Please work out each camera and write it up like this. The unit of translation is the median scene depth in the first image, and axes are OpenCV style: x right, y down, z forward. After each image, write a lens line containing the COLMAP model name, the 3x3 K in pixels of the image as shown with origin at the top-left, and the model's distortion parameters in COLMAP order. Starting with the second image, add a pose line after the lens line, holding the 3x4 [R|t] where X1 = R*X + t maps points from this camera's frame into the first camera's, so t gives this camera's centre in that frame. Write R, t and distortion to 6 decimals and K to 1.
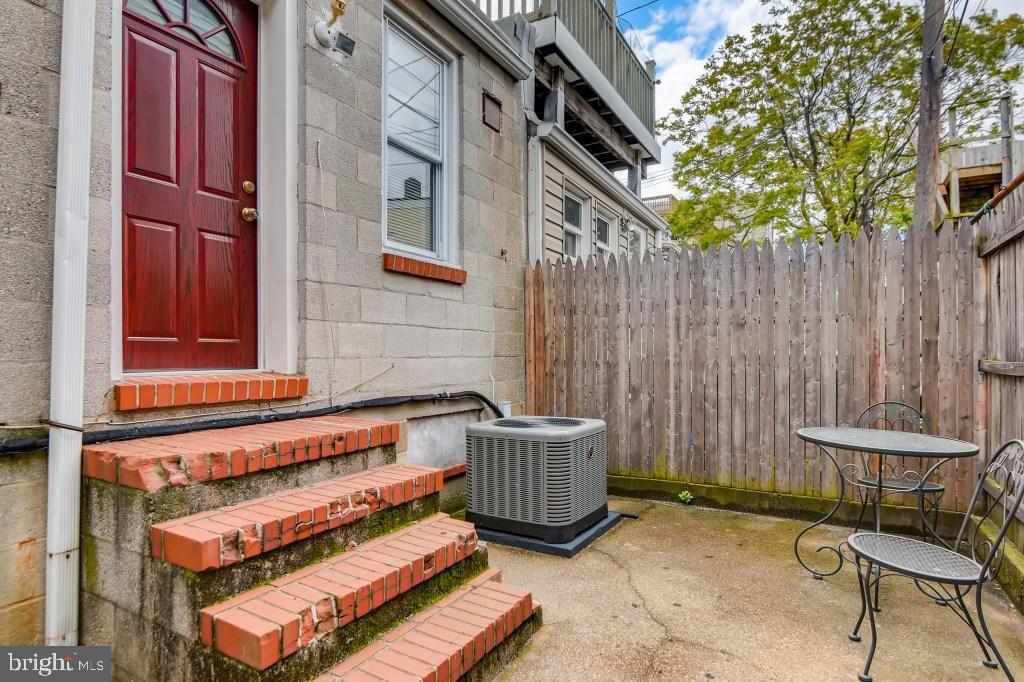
lens RADIAL K [[545.7, 0, 527.3], [0, 545.7, 365.4], [0, 0, 1]] dist [0.001959, -0.006984]
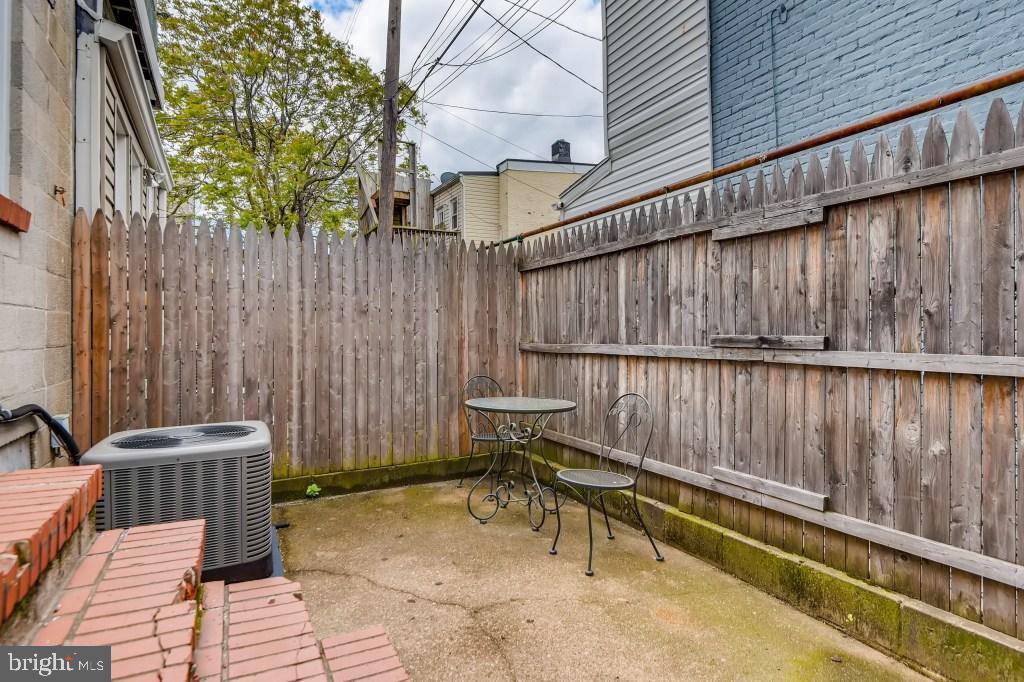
lens RADIAL K [[545.7, 0, 514.1], [0, 545.7, 334.8], [0, 0, 1]] dist [0.001959, -0.006984]
pose [[0.536257, -0.004414, 0.844043, -0.328288], [0.020285, 0.999765, -0.007660, -0.016169], [-0.843811, 0.021229, 0.536220, 0.192974]]
